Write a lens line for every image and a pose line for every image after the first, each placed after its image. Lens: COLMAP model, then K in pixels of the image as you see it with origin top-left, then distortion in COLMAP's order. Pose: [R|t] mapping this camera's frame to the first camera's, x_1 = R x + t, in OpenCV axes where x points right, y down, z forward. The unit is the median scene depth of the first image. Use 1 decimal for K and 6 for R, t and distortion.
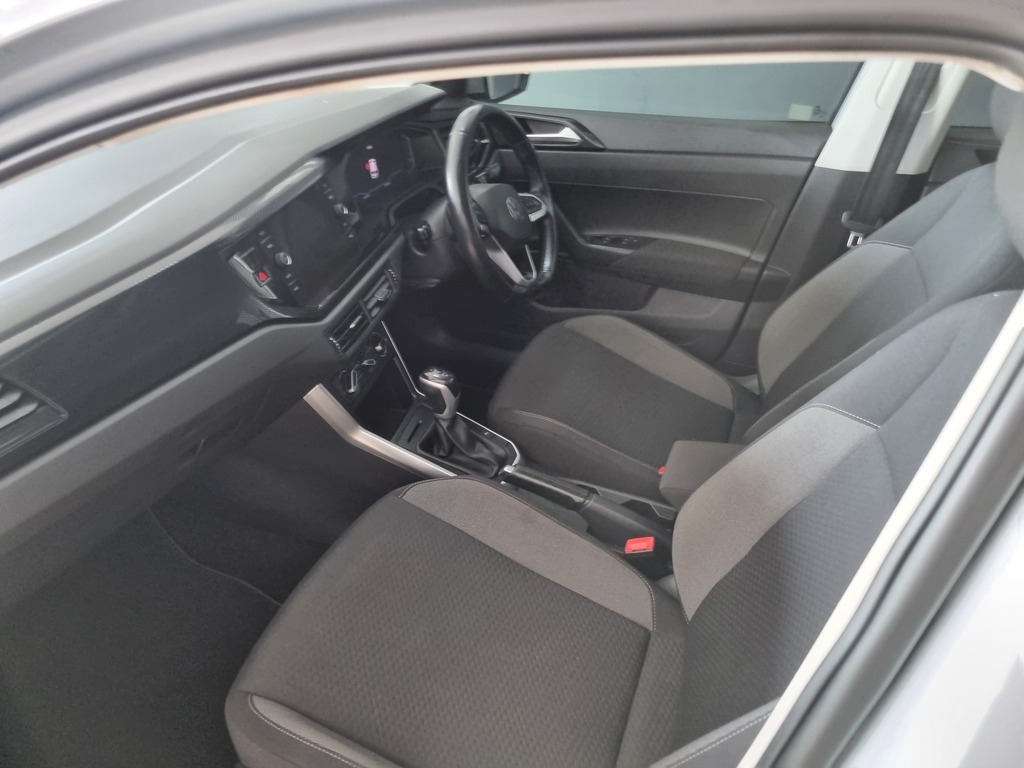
lens RADIAL K [[755.2, 0, 512.0], [0, 755.2, 384.0], [0, 0, 1]] dist [0.013239, -0.003350]
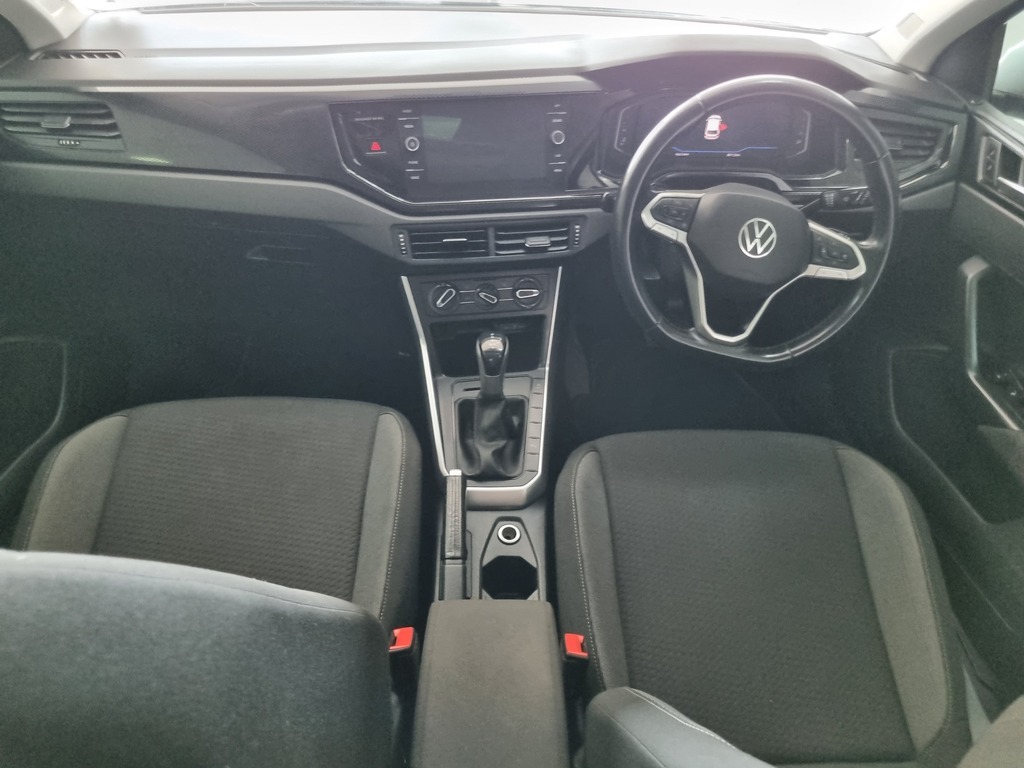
lens RADIAL K [[786.3, 0, 519.0], [0, 786.3, 388.5], [0, 0, 1]] dist [0.010744, -0.007235]
pose [[0.391375, 0.559404, -0.730680, 0.535016], [-0.514512, 0.791335, 0.330253, -0.253432], [0.762957, 0.246691, 0.597528, 0.447585]]
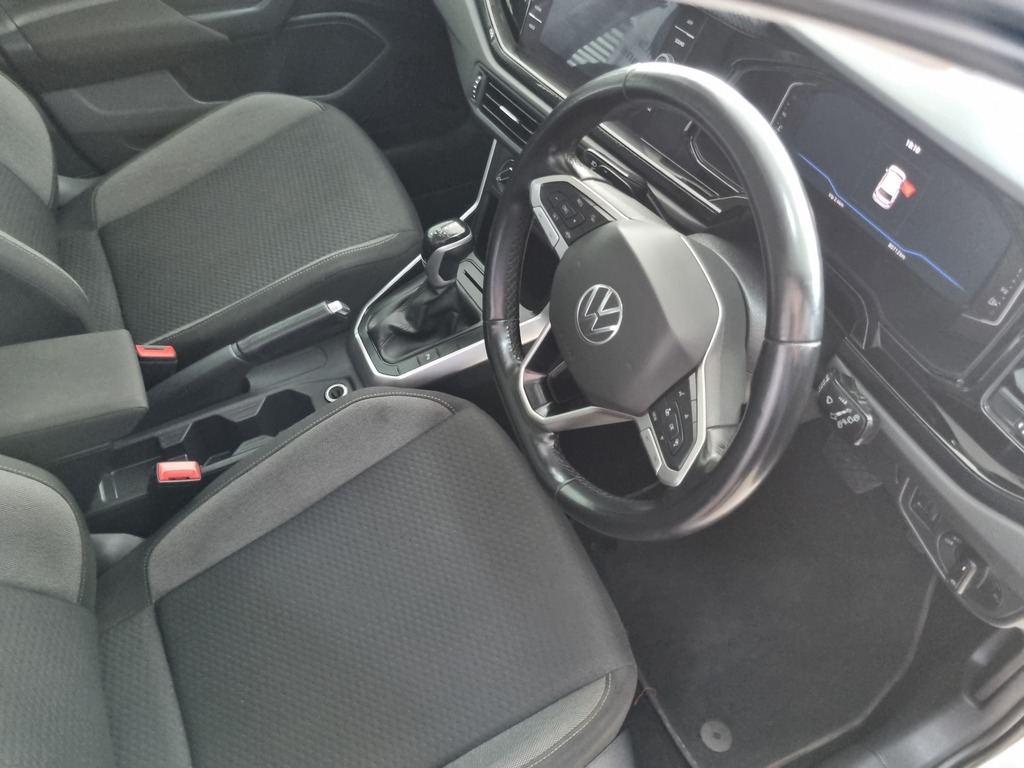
lens RADIAL K [[755.2, 0, 512.0], [0, 755.2, 384.0], [0, 0, 1]] dist [0.013239, -0.003350]
pose [[-0.659624, 0.551479, -0.510653, 0.289414], [-0.454852, 0.247976, 0.855346, -0.584959], [0.598336, 0.796479, 0.087270, 0.986950]]
